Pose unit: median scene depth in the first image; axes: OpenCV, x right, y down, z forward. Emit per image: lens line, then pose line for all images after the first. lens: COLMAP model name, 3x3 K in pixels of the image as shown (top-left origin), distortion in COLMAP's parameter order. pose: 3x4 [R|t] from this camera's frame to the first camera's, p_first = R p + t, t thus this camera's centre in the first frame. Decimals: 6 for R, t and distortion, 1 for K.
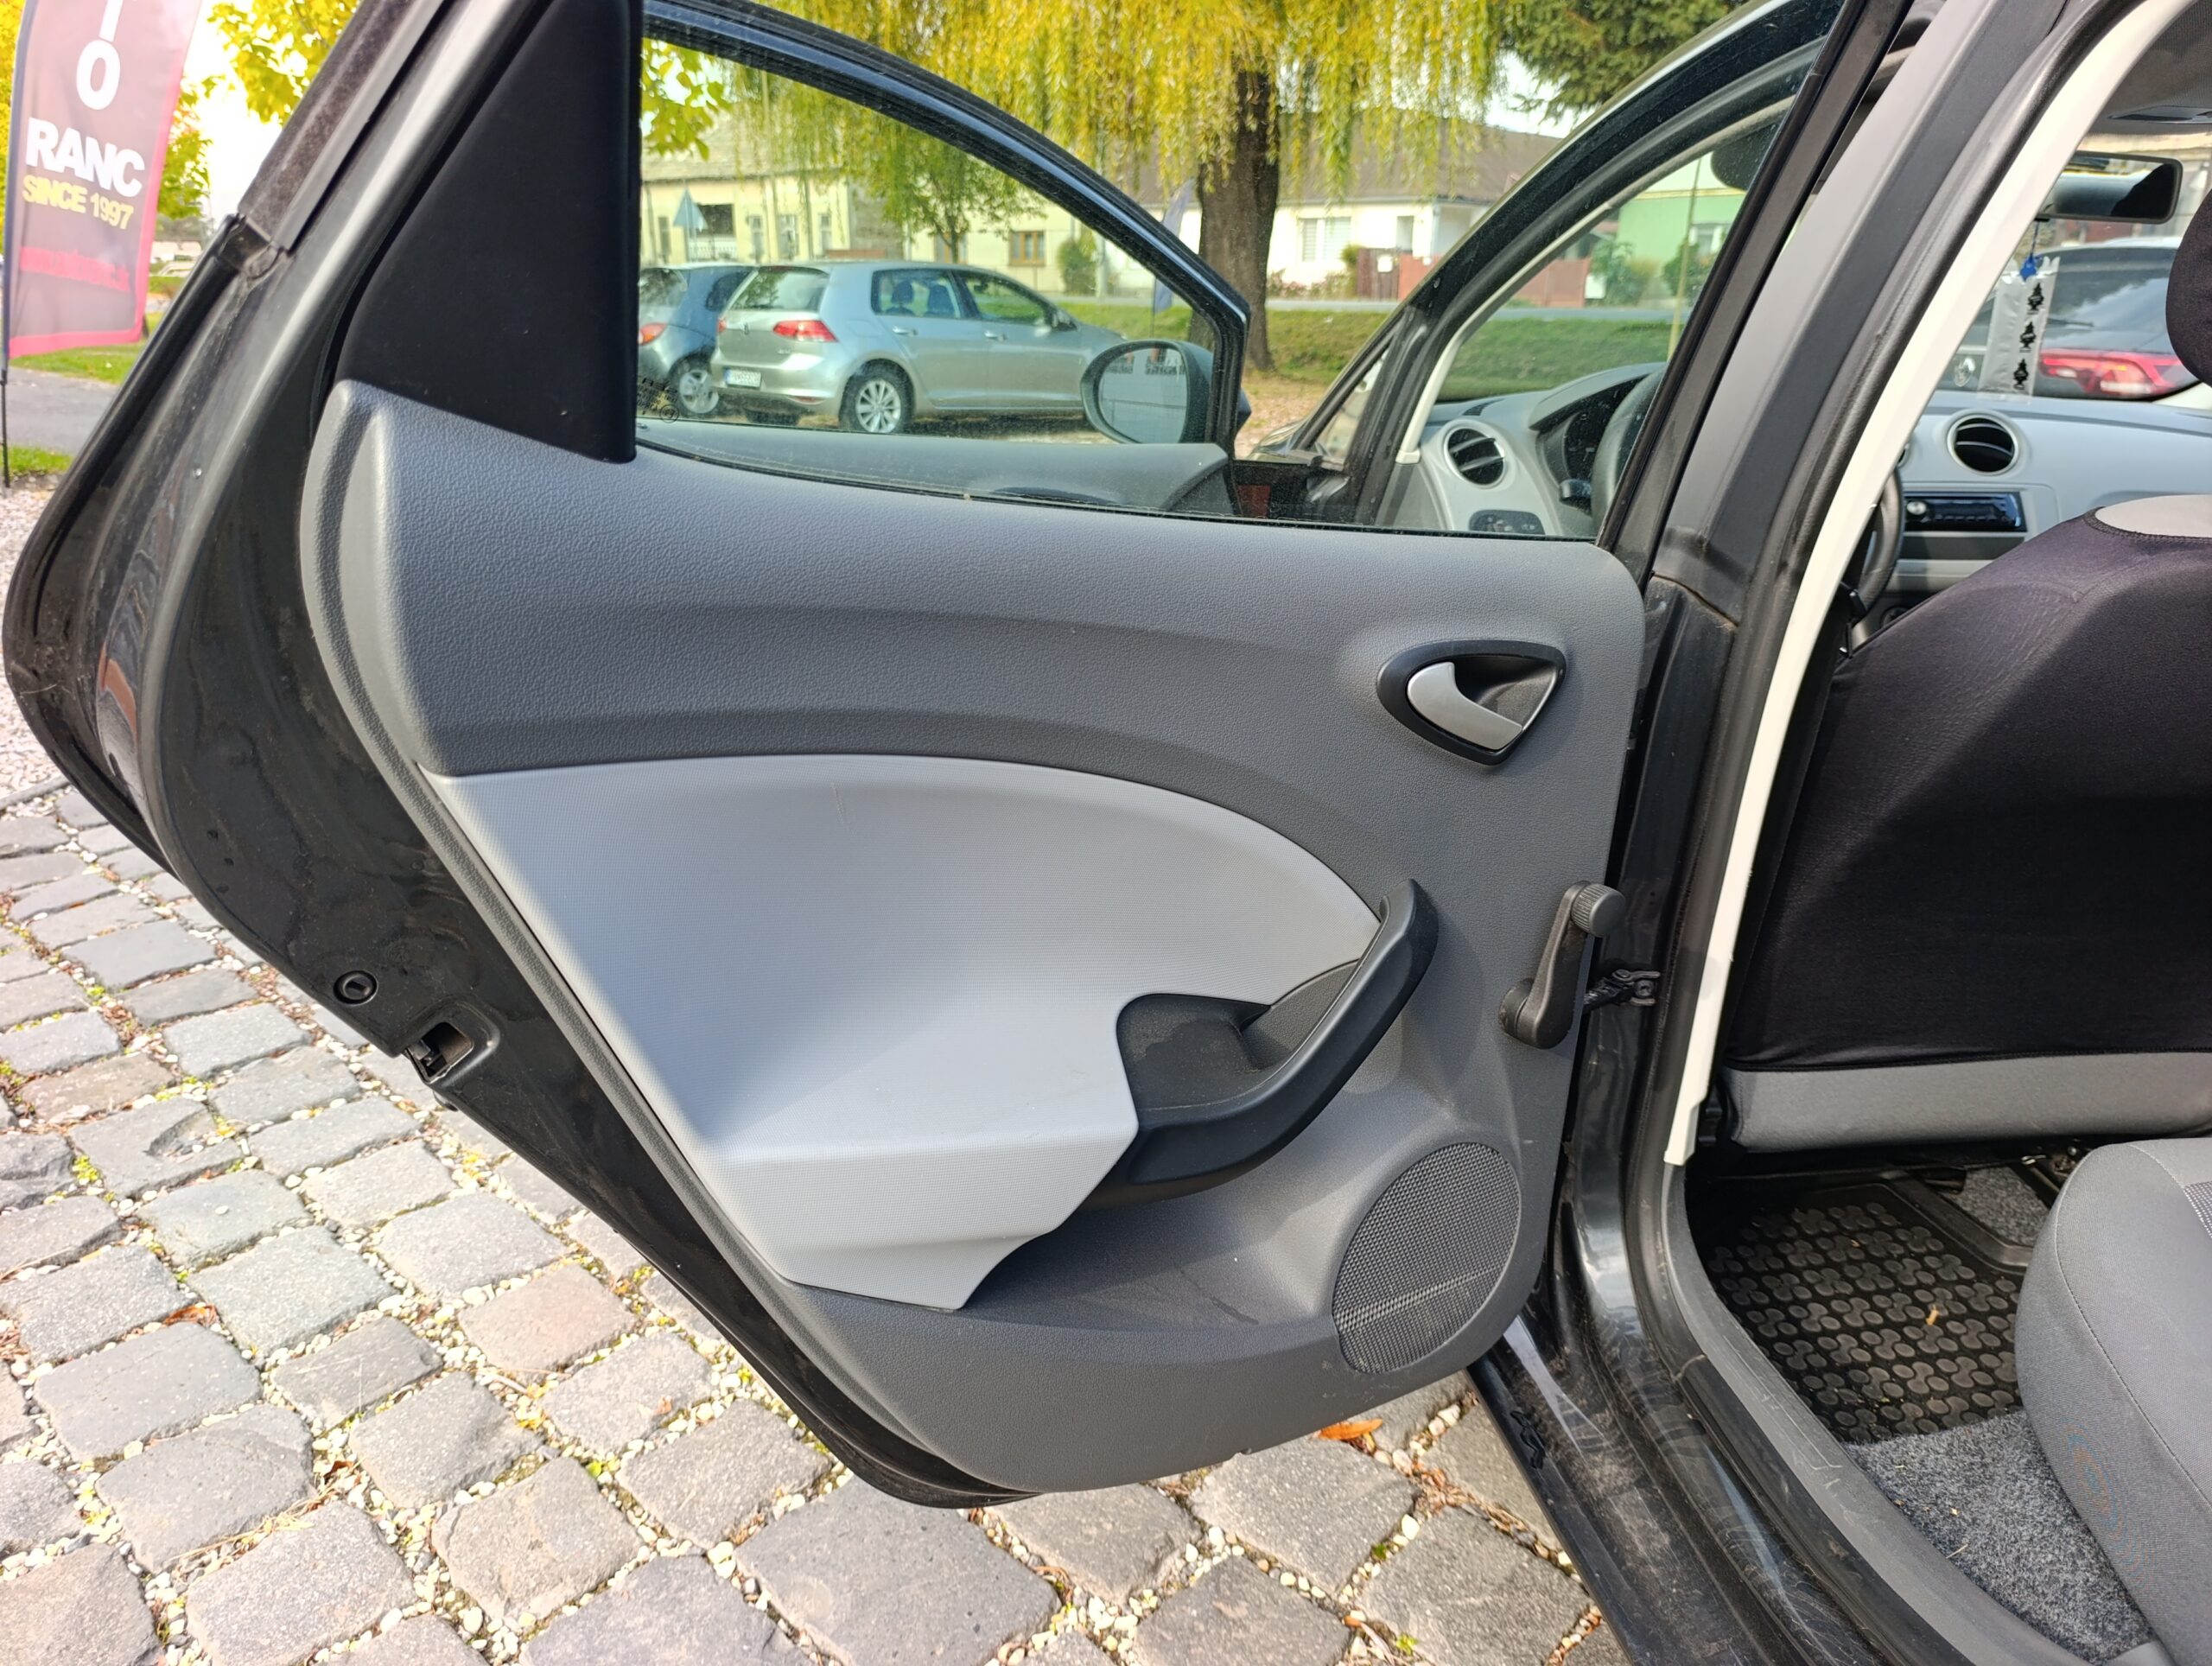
lens RADIAL K [[1565.9, 0, 1106.0], [0, 1565.9, 833.0], [0, 0, 1]] dist [-0.040090, 0.009911]
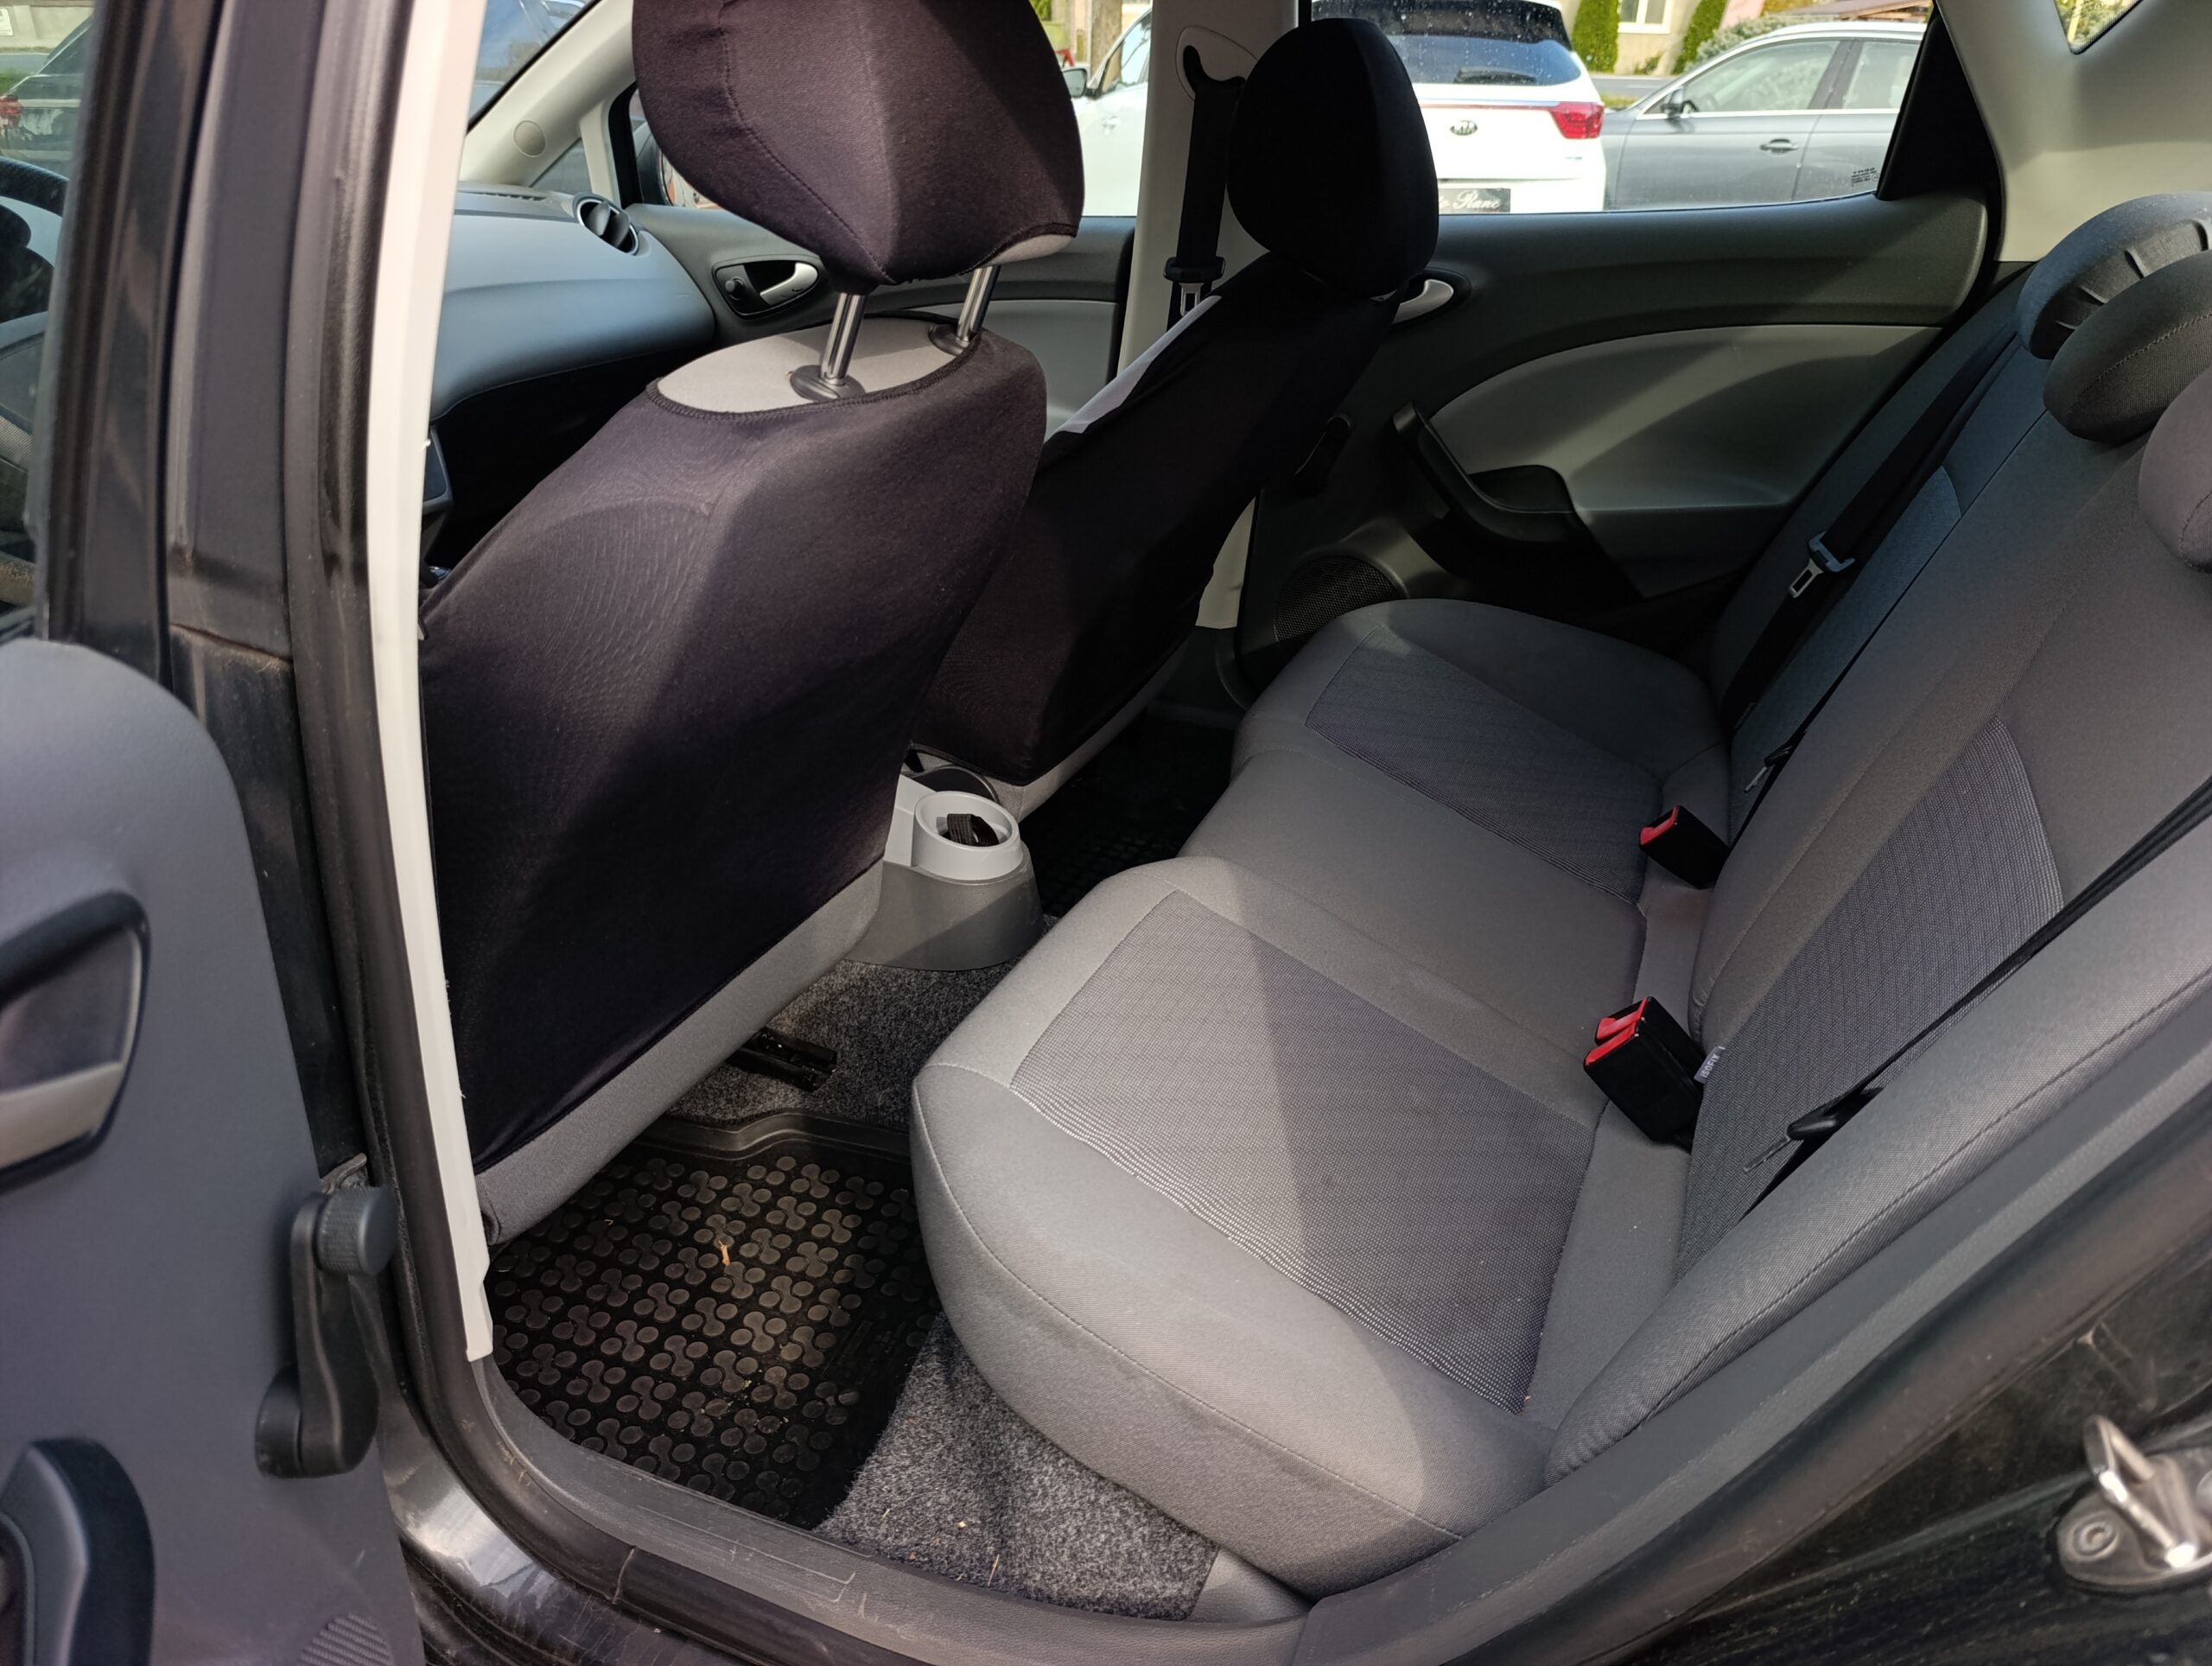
lens RADIAL K [[1497.6, 0, 1106.0], [0, 1497.6, 833.0], [0, 0, 1]] dist [0.019921, -0.030120]
pose [[0.491539, -0.395160, 0.776040, 0.066307], [0.276825, 0.915802, 0.290988, -0.160966], [-0.825686, 0.071795, 0.559543, 0.395838]]
